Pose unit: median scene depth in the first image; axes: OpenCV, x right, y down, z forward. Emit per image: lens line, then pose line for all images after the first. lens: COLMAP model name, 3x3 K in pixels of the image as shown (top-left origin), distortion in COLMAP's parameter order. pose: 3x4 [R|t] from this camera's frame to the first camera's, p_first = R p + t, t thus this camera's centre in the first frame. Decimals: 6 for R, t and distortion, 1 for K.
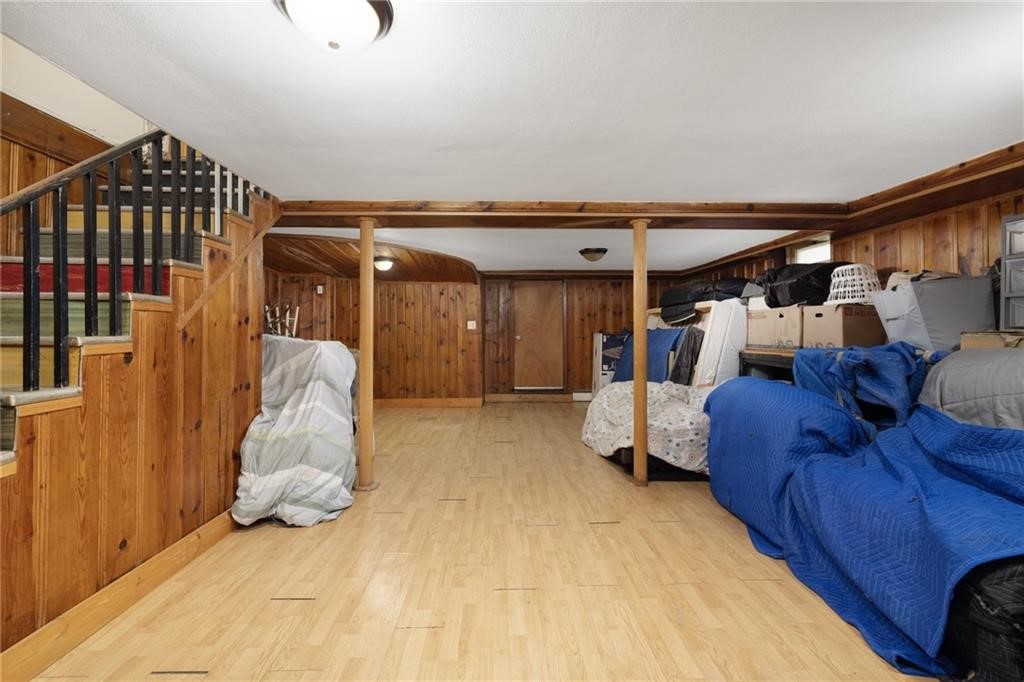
lens RADIAL K [[437.5, 0, 502.6], [0, 437.5, 330.4], [0, 0, 1]] dist [0.002924, 0.000242]
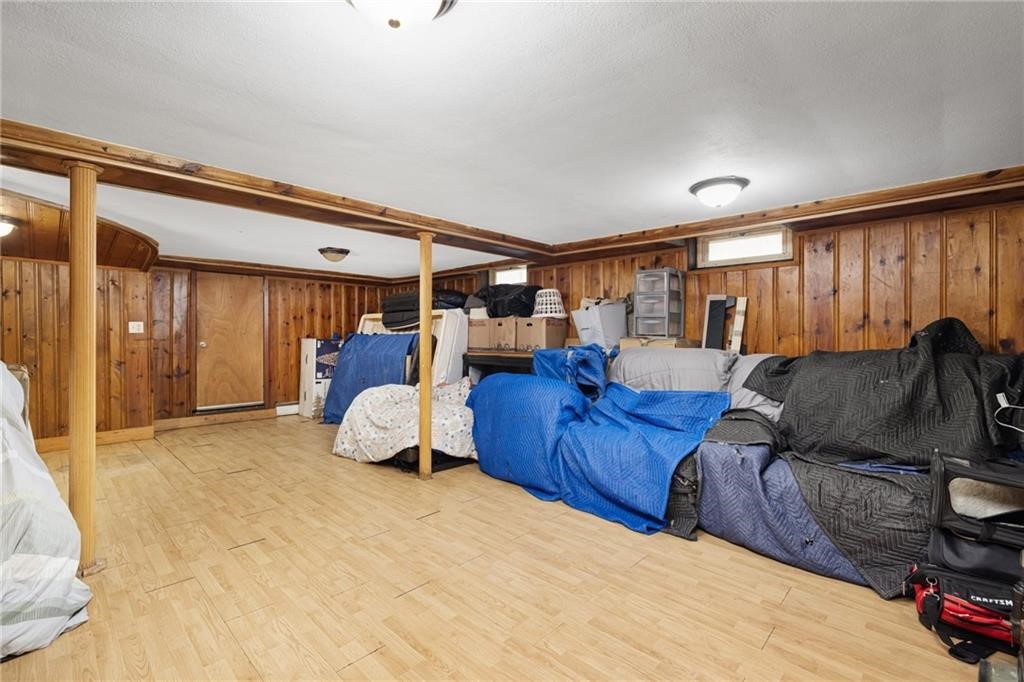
lens RADIAL K [[457.3, 0, 512.0], [0, 457.3, 341.0], [0, 0, 1]] dist [-0.010337, 0.000950]
pose [[0.705791, -0.005350, 0.708400, -0.329538], [-0.003458, 0.999934, 0.010998, -0.000086], [-0.708412, -0.010212, 0.705725, 0.055781]]
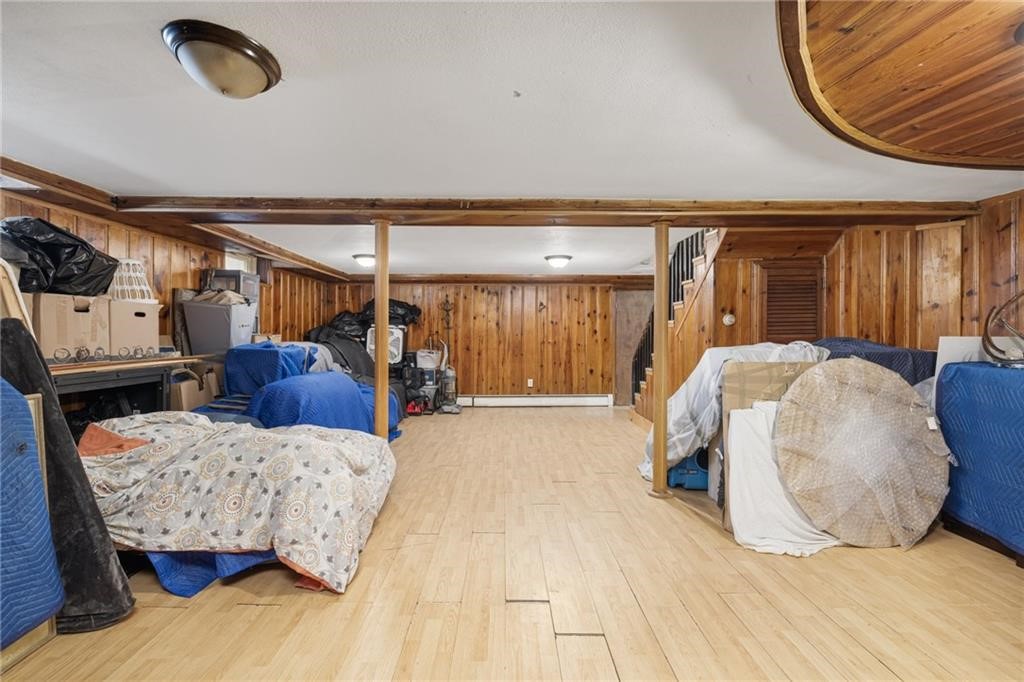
lens RADIAL K [[437.5, 0, 502.6], [0, 437.5, 330.4], [0, 0, 1]] dist [0.002924, 0.000242]
pose [[-0.999846, -0.006414, 0.016306, 0.029237], [-0.006513, 0.999960, -0.006059, -0.004583], [-0.016267, -0.006165, -0.999849, 1.959115]]
